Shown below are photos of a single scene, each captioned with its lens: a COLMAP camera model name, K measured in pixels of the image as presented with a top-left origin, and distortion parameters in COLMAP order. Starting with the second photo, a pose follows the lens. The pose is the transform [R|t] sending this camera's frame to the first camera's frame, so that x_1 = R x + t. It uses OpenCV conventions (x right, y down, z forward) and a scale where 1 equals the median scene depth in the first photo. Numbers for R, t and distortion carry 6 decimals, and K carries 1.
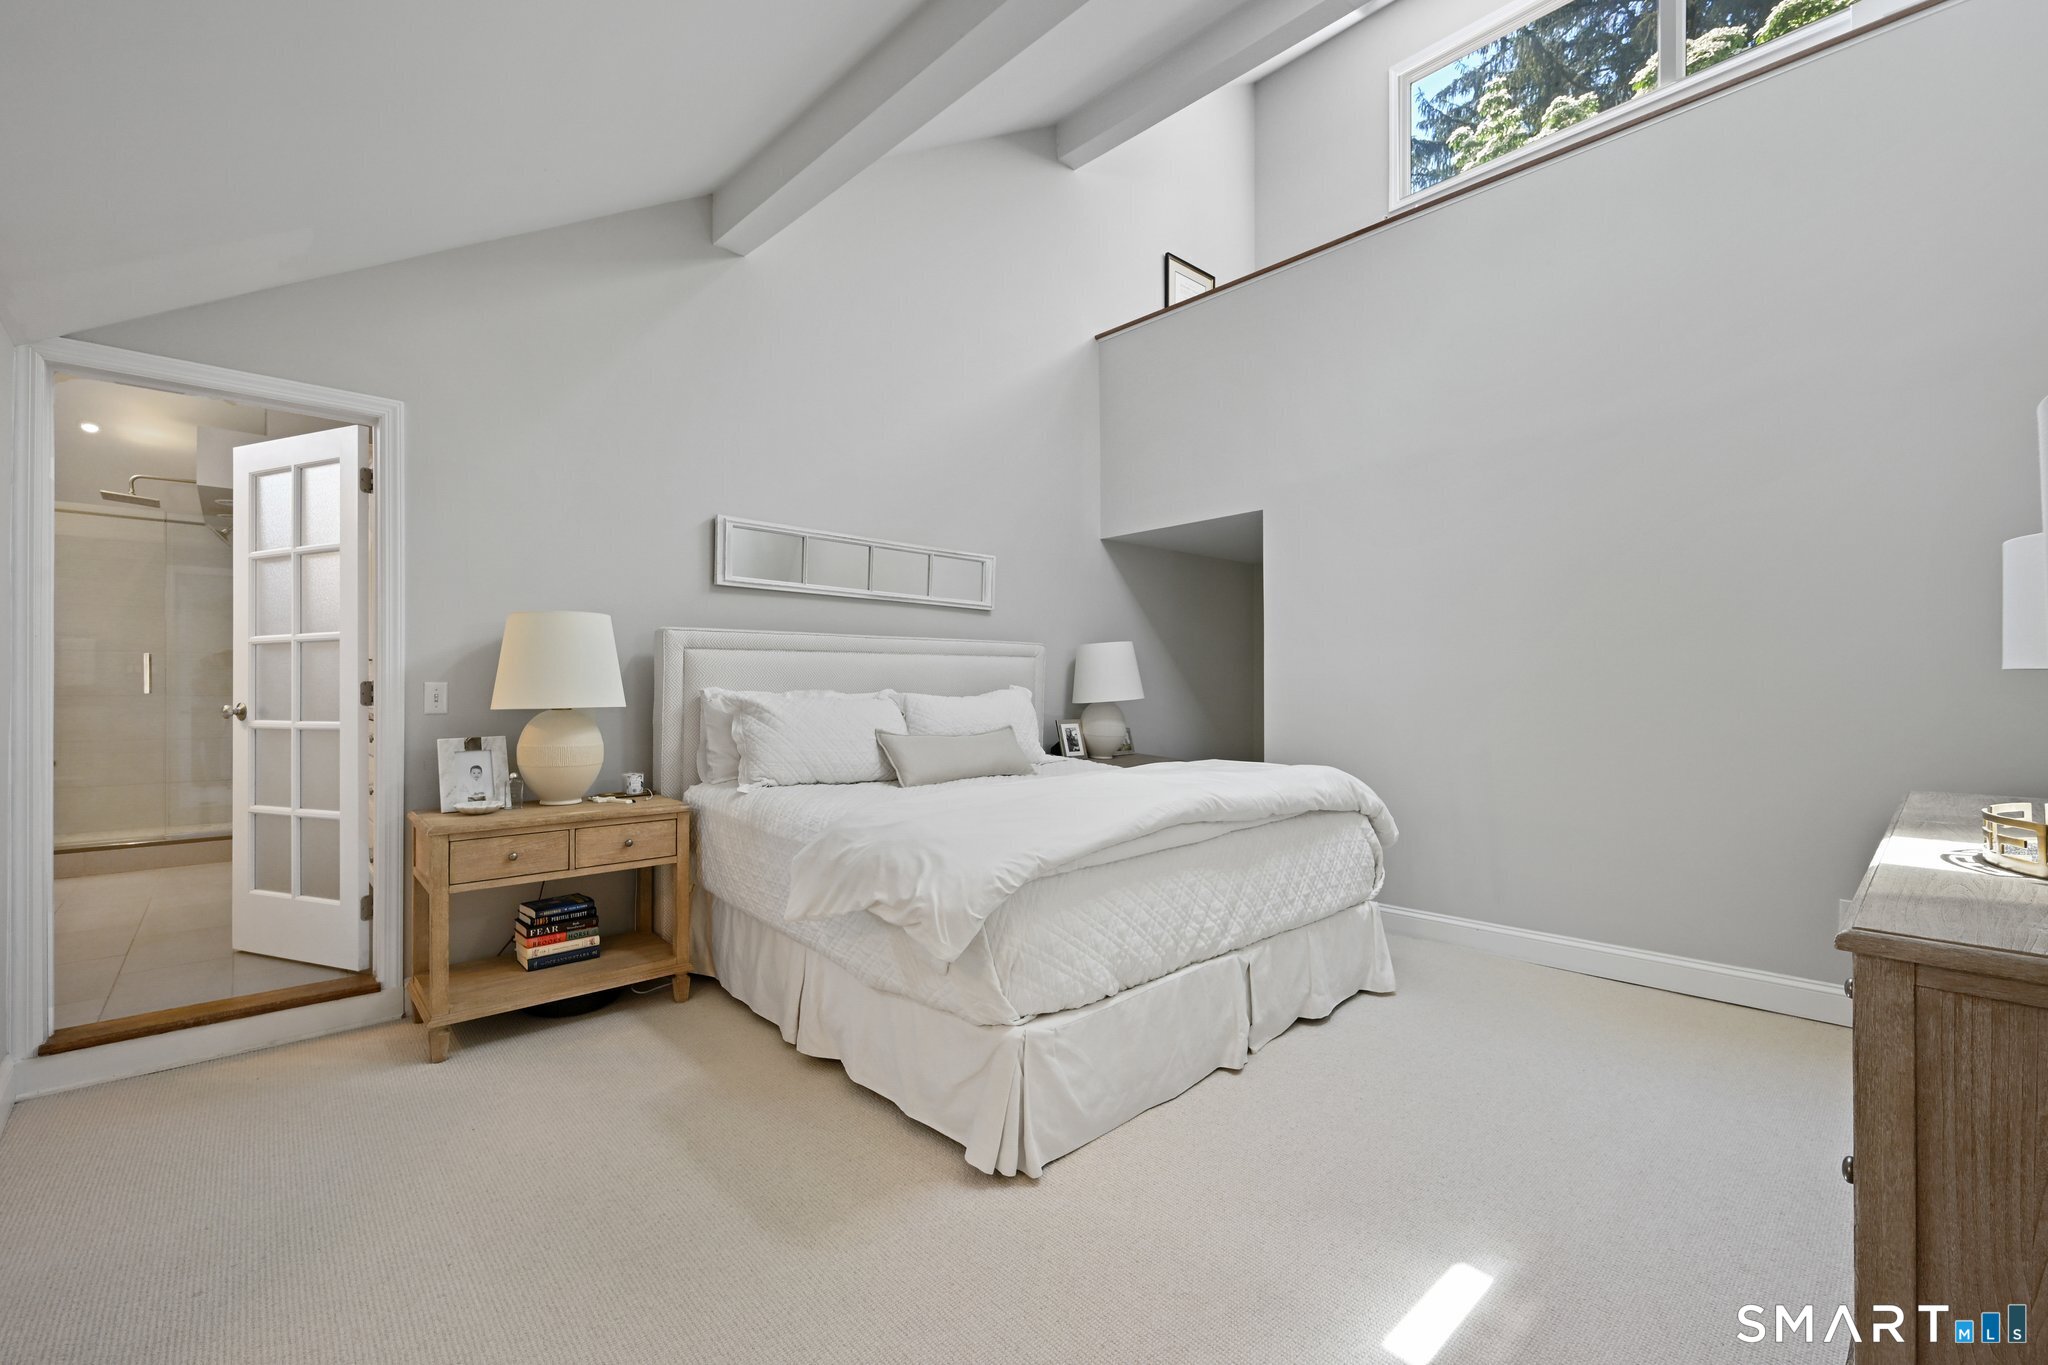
lens RADIAL K [[869.0, 0, 1024.0], [0, 869.0, 682.5], [0, 0, 1]] dist [0.000112, -0.000113]
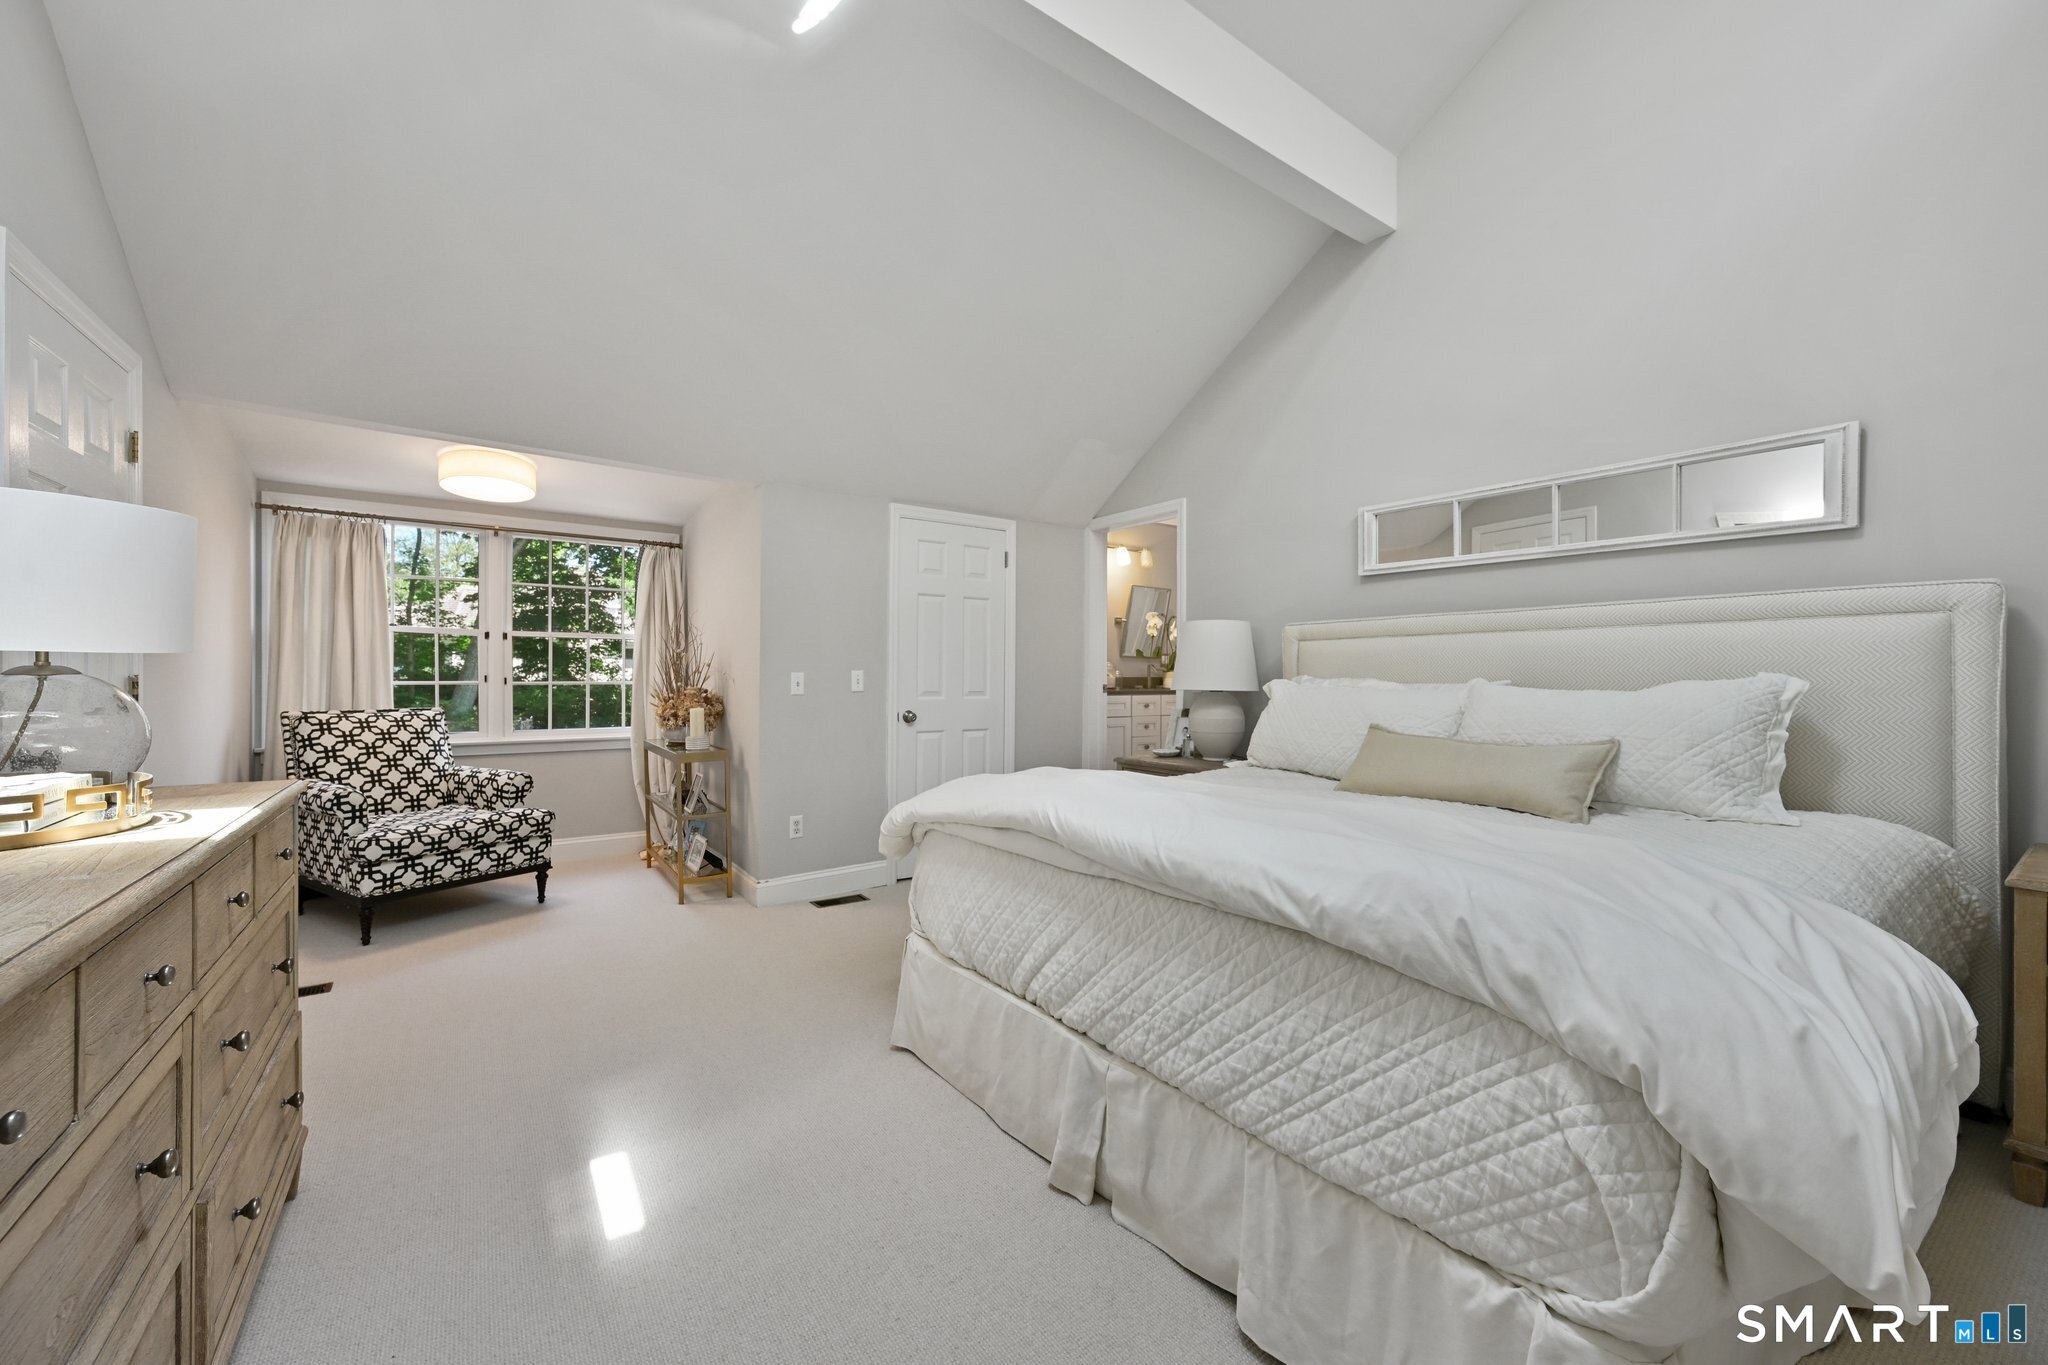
lens RADIAL K [[806.2, 0, 1024.0], [0, 806.2, 682.5], [0, 0, 1]] dist [0.000296, 0.000209]
pose [[-0.145818, 0.006654, -0.989289, 0.890468], [-0.000058, 0.999977, 0.006735, 0.009399], [0.989311, 0.001040, -0.145814, 1.025654]]
